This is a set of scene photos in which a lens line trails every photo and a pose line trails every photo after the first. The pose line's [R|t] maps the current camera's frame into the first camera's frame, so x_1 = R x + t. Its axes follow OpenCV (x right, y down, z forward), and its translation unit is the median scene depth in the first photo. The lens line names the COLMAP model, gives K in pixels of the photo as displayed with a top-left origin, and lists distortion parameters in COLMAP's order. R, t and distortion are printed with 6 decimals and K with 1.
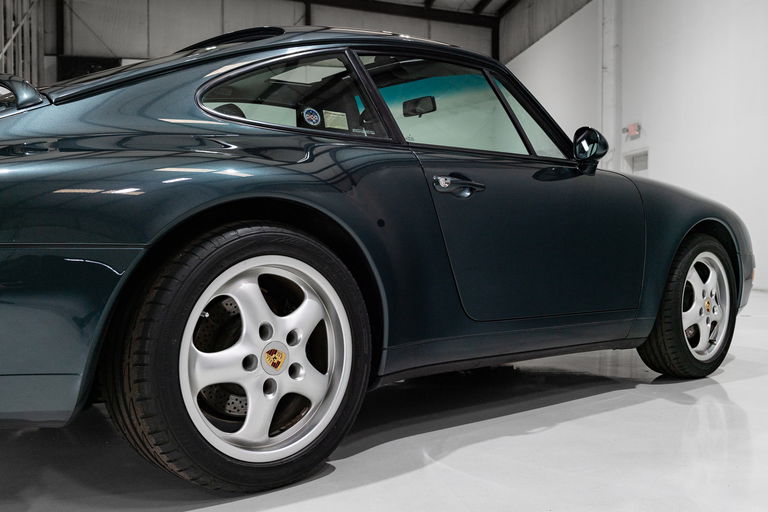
lens RADIAL K [[791.6, 0, 388.6], [0, 791.6, 264.5], [0, 0, 1]] dist [0.002477, 0.010818]
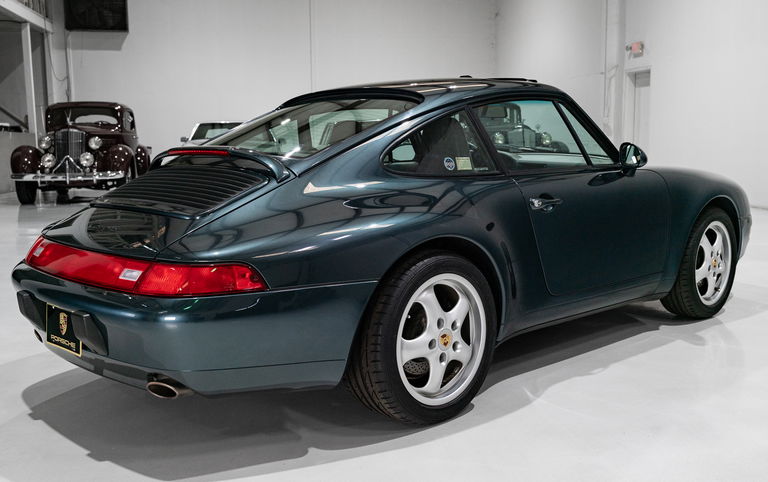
lens RADIAL K [[806.3, 0, 384.0], [0, 806.3, 241.0], [0, 0, 1]] dist [0.016045, 0.013320]
pose [[0.999812, -0.014313, 0.013086, -0.267191], [0.012845, 0.994269, 0.106129, -0.230881], [-0.014530, -0.105941, 0.994266, -0.521701]]
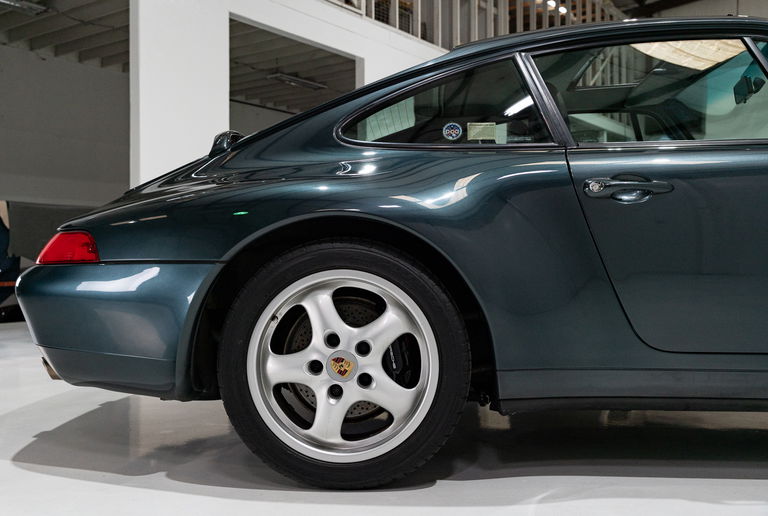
lens RADIAL K [[786.7, 0, 384.0], [0, 786.7, 258.0], [0, 0, 1]] dist [0.017034, 0.008266]
pose [[0.708266, -0.006312, -0.705917, 0.611939], [-0.013228, 0.999666, -0.022211, -0.004190], [0.705821, 0.025069, 0.707946, 0.271839]]
